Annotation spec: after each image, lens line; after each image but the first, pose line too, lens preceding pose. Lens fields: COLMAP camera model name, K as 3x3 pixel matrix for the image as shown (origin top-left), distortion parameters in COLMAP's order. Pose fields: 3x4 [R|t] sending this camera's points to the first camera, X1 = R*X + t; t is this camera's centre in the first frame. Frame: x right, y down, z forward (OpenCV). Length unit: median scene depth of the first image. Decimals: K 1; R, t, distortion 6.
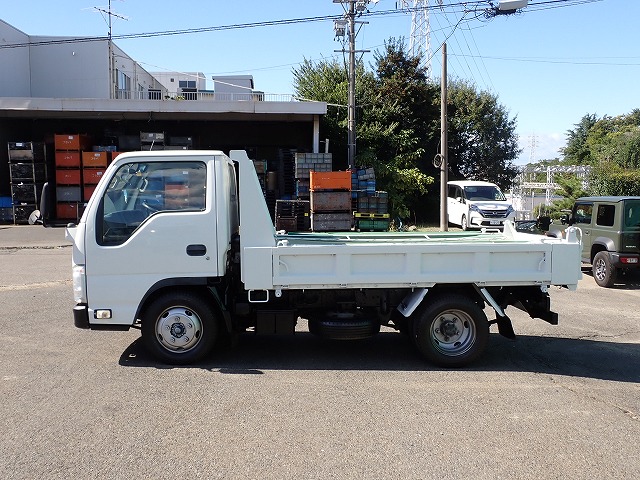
lens RADIAL K [[660.2, 0, 320.1], [0, 660.2, 224.9], [0, 0, 1]] dist [-0.002303, -0.012920]
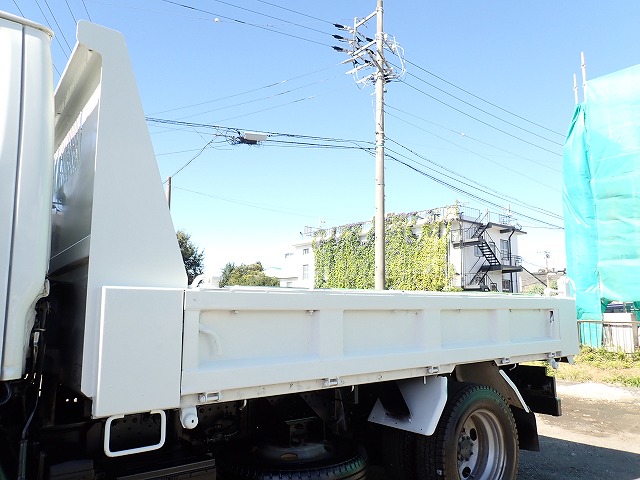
lens RADIAL K [[467.4, 0, 320.0], [0, 467.4, 240.0], [0, 0, 1]] dist [-0.007688, -0.007524]
pose [[0.830506, 0.086822, 0.550201, -0.090091], [0.033027, 0.978364, -0.204239, 0.036378], [-0.556029, 0.187793, 0.809670, 0.426347]]
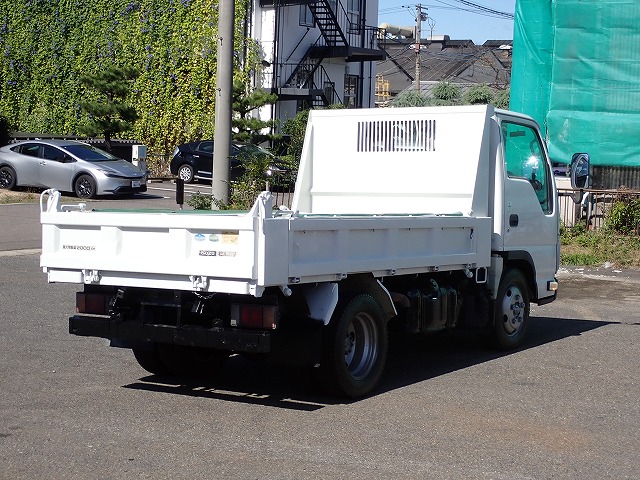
lens RADIAL K [[1233.2, 0, 320.0], [0, 1233.2, 240.0], [0, 0, 1]] dist [0.050486, -0.145273]
pose [[0.551033, -0.068699, 0.831651, -0.905835], [0.033110, 0.997621, 0.060471, -0.022378], [-0.833826, -0.005785, 0.551997, 0.118893]]
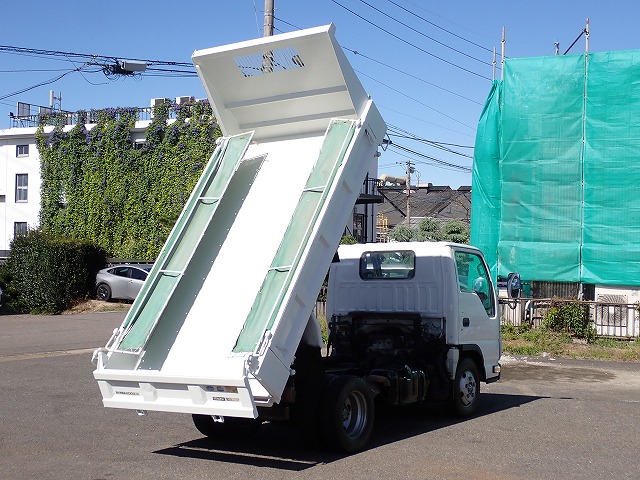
lens RADIAL K [[928.9, 0, 320.0], [0, 928.9, 240.0], [0, 0, 1]] dist [0.037760, 0.005700]
pose [[0.566979, 0.012243, 0.823641, -0.946382], [0.041249, 0.998213, -0.043233, -0.027514], [-0.822699, 0.058486, 0.565461, 0.077472]]
